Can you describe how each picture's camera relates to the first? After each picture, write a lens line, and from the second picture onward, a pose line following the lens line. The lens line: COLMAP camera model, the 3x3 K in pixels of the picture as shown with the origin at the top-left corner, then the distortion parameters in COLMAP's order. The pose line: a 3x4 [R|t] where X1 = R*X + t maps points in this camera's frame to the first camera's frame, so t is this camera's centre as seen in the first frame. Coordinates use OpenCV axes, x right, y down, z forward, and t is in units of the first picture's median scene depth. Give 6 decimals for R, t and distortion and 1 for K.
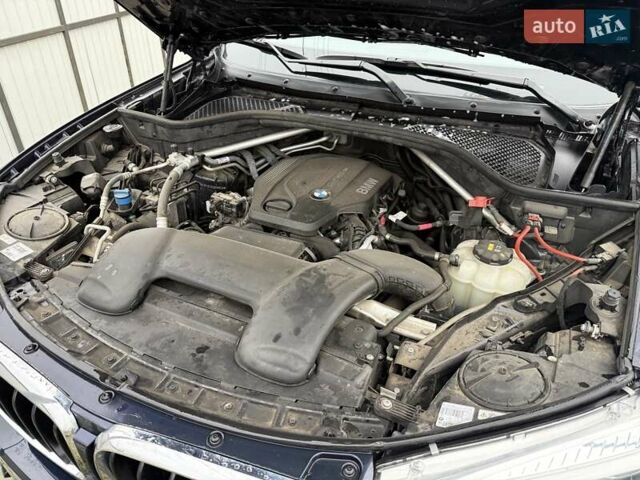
lens RADIAL K [[450.7, 0, 321.1], [0, 450.7, 239.3], [0, 0, 1]] dist [0.035420, -0.049337]
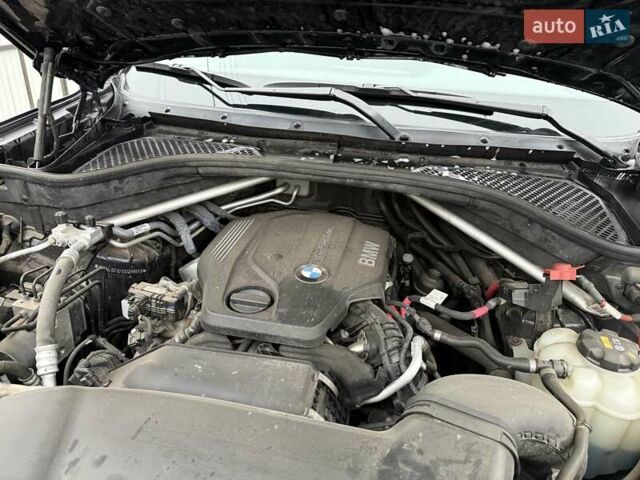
lens RADIAL K [[450.7, 0, 326.0], [0, 450.7, 241.0], [0, 0, 1]] dist [0.035420, -0.049337]
pose [[0.969947, -0.072289, 0.232331, -0.118740], [0.095031, 0.991558, -0.088216, -0.079619], [-0.223993, 0.107644, 0.968628, 0.319137]]
